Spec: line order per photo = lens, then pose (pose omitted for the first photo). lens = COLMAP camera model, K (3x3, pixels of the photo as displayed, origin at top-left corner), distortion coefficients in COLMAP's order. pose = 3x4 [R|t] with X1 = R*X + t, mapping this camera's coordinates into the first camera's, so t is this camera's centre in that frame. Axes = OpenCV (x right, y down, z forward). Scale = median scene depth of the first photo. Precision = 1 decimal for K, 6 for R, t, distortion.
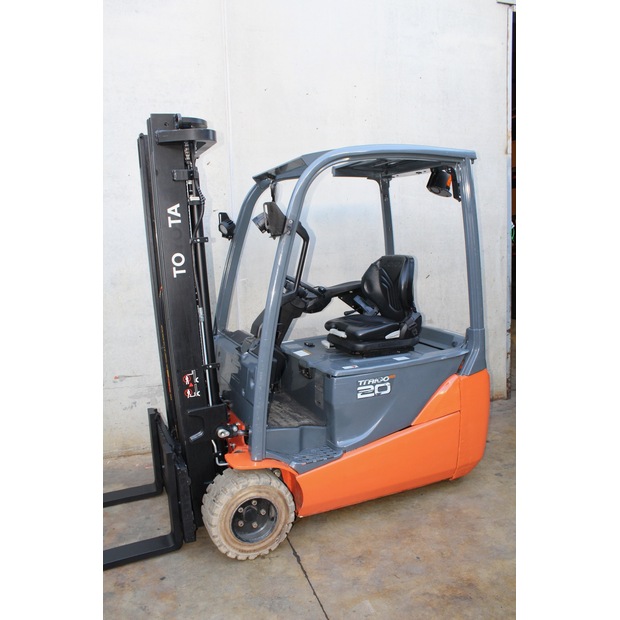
lens RADIAL K [[502.5, 0, 308.4], [0, 502.5, 313.1], [0, 0, 1]] dist [-0.117647, 0.072887]
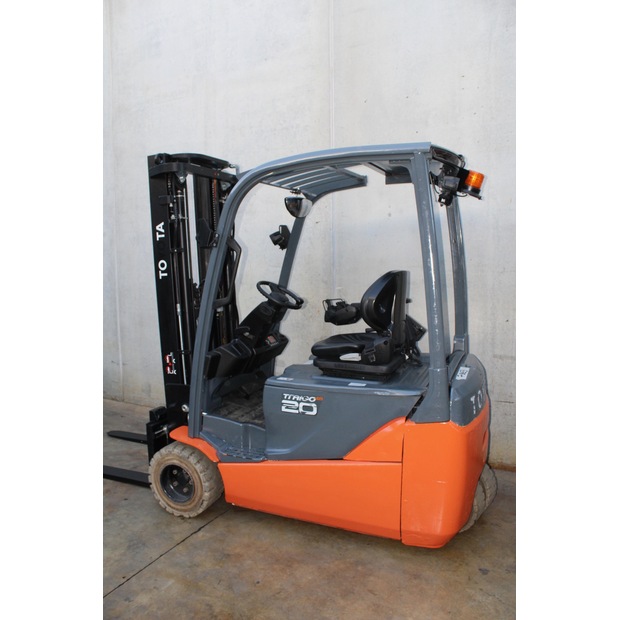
lens RADIAL K [[502.5, 0, 307.1], [0, 502.5, 311.1], [0, 0, 1]] dist [-0.117647, 0.072887]
pose [[0.686435, 0.104370, -0.719663, 0.829940], [-0.114291, 0.992832, 0.034973, -0.067848], [0.718154, 0.058244, 0.693442, 0.331320]]
